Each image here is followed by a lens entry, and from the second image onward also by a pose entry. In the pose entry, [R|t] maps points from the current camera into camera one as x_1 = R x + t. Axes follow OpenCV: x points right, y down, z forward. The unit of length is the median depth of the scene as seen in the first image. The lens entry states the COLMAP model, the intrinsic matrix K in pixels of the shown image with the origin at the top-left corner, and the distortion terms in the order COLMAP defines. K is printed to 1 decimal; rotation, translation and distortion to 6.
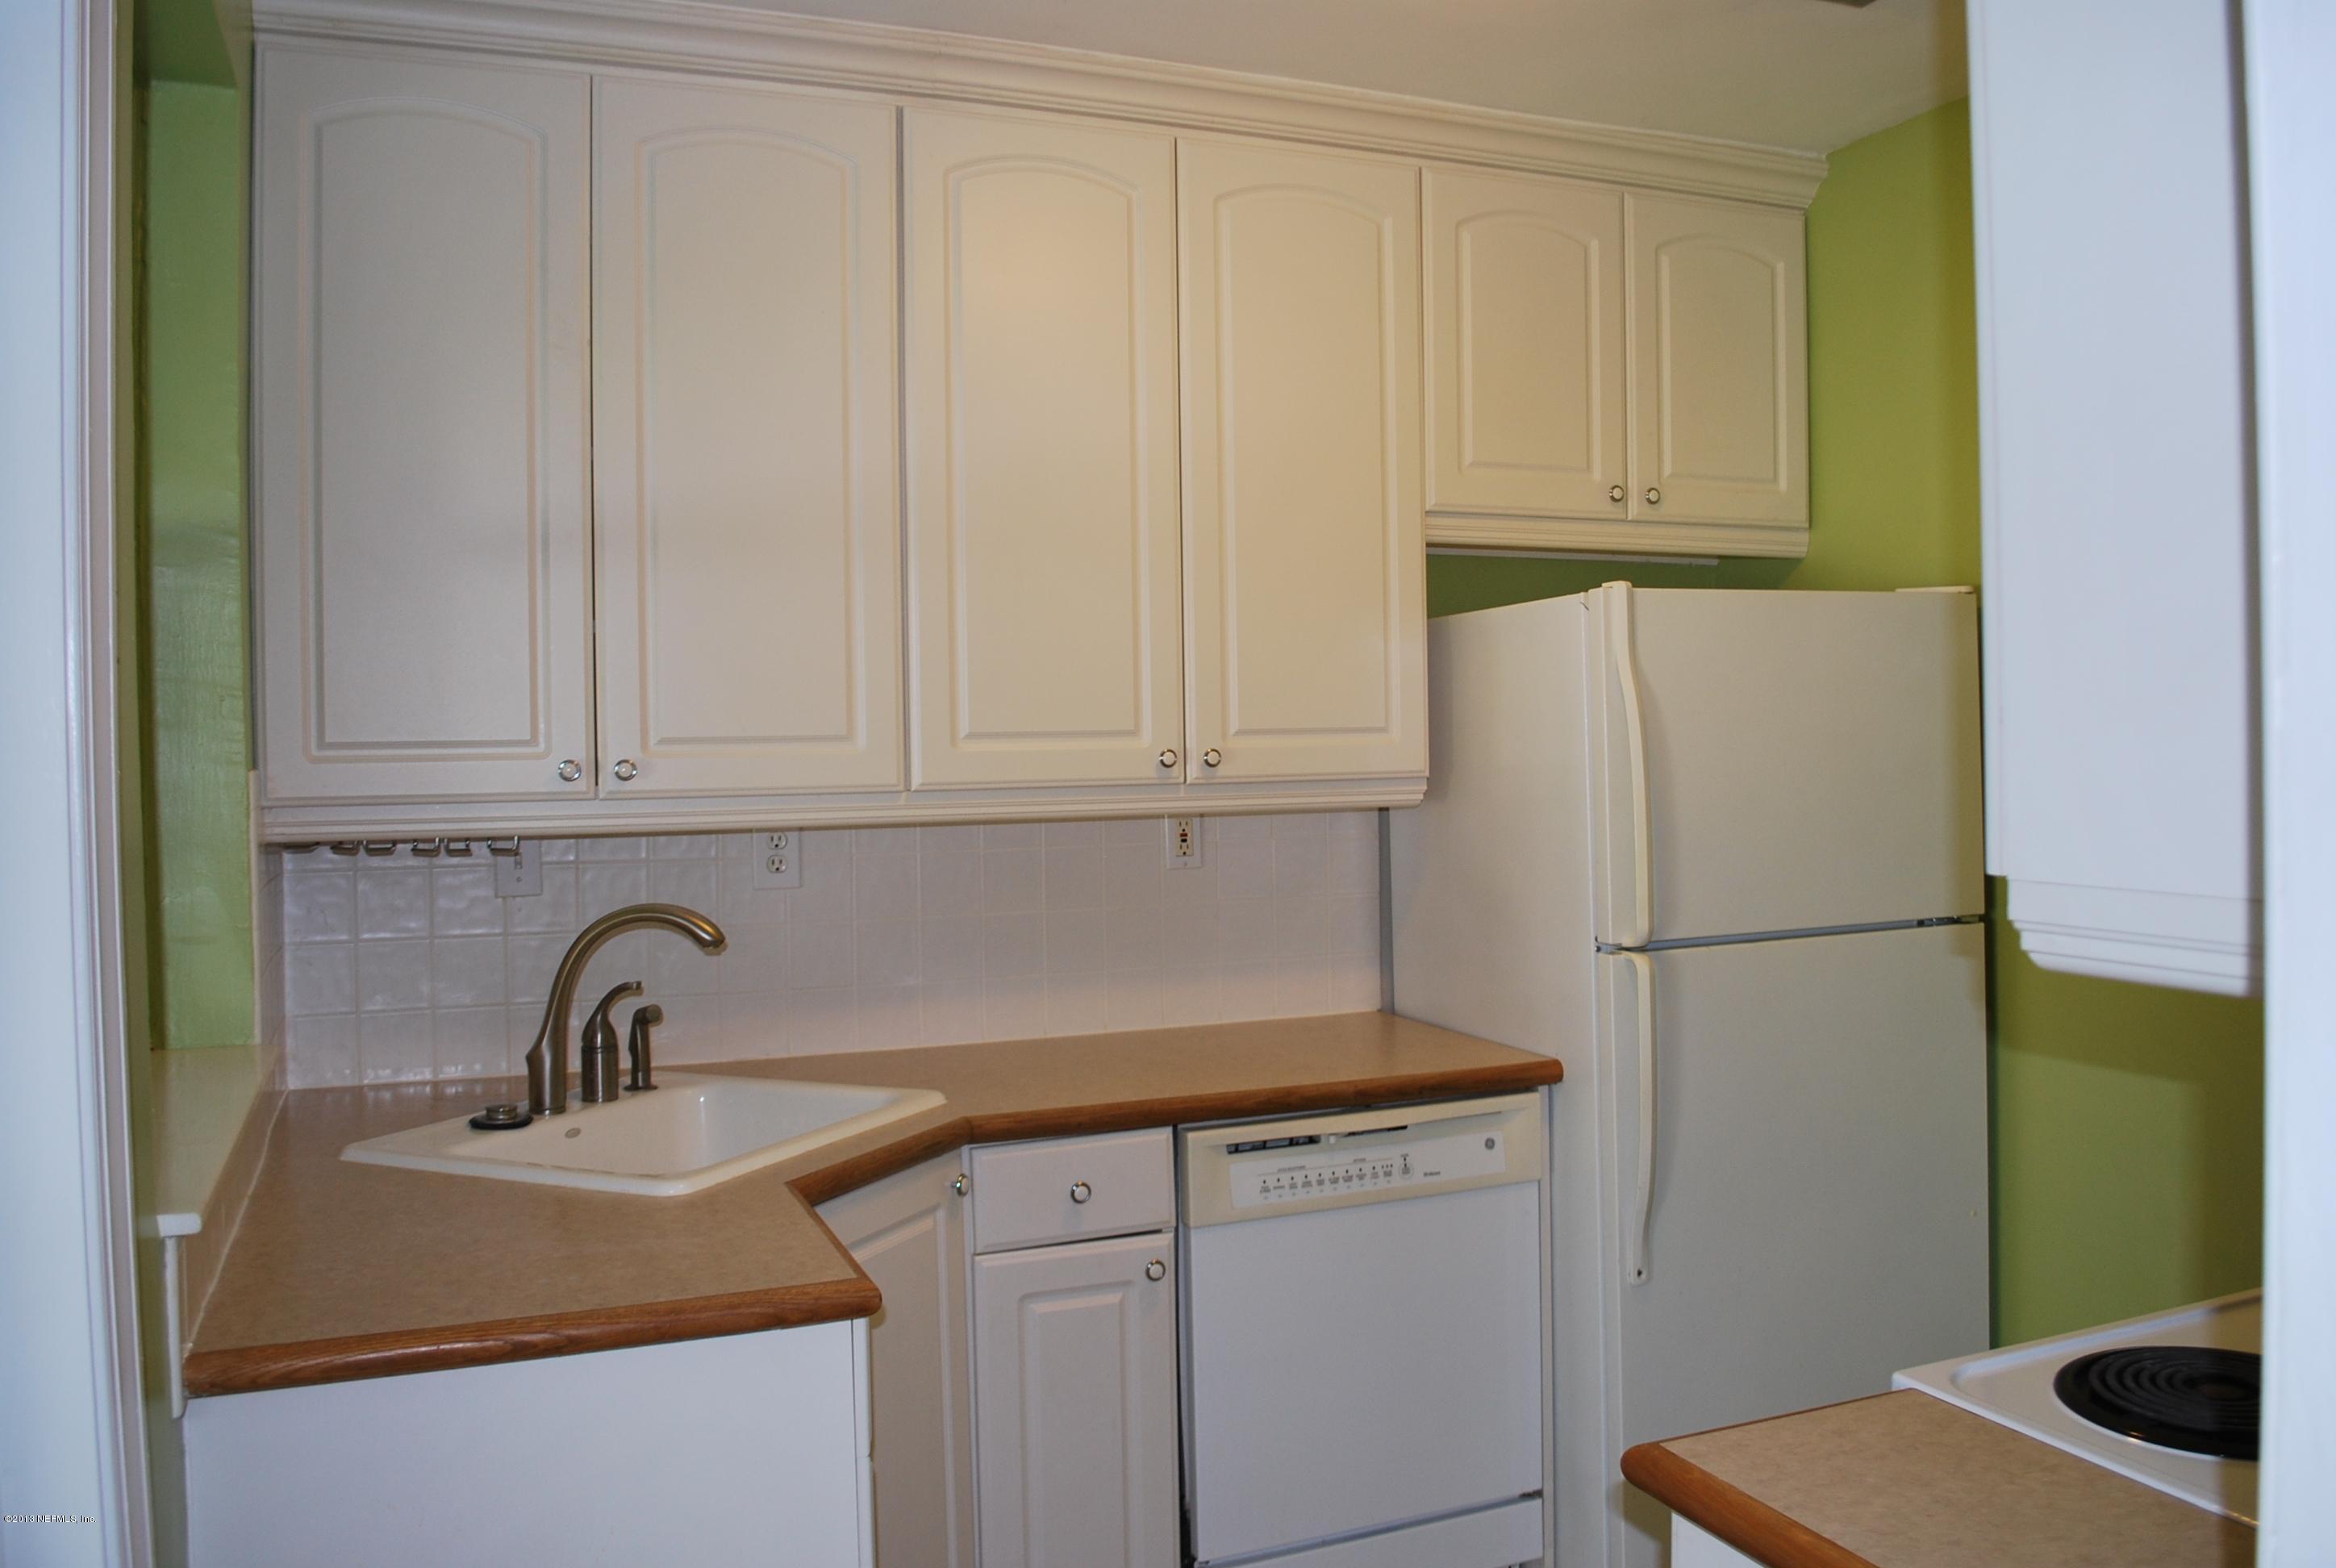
lens RADIAL K [[1856.4, 0, 1227.6], [0, 1856.4, 764.9], [0, 0, 1]] dist [-0.091305, 0.018827]
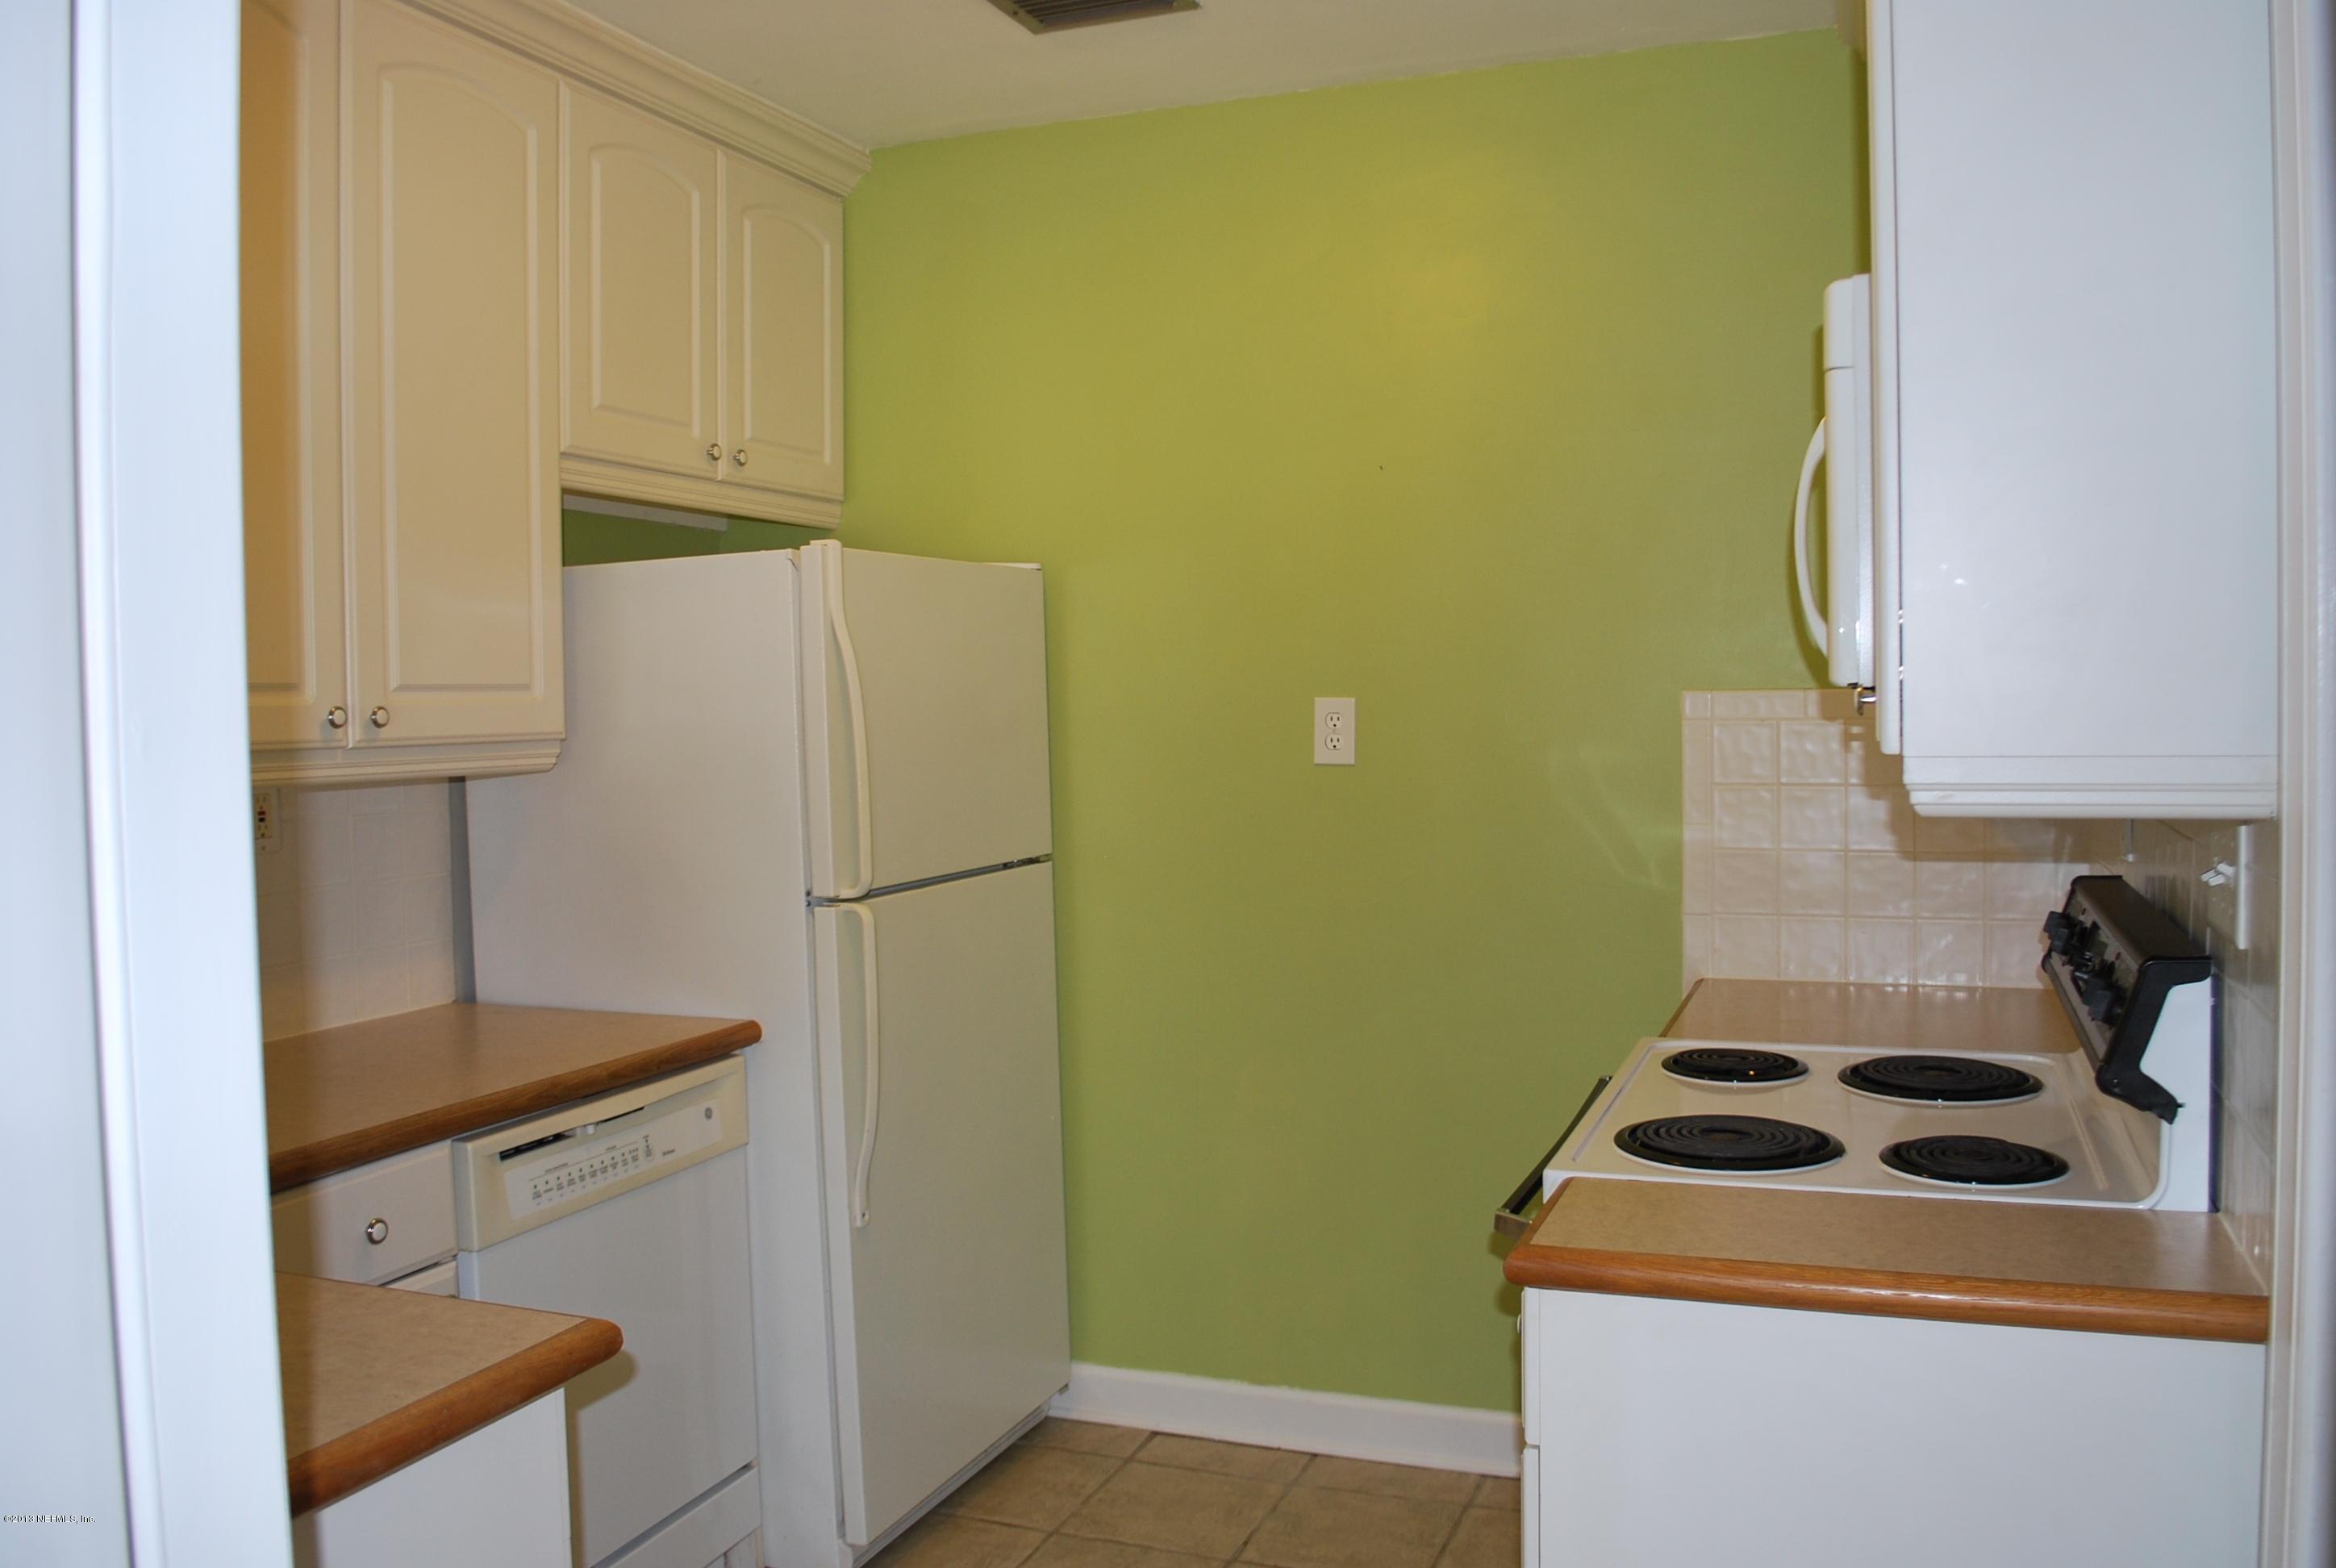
lens RADIAL K [[1856.4, 0, 1227.6], [0, 1856.4, 764.9], [0, 0, 1]] dist [-0.091305, 0.018827]
pose [[0.685718, -0.021523, 0.727549, -0.367704], [0.017926, 0.999759, 0.012681, 0.015347], [-0.727646, 0.004347, 0.685939, 0.140917]]
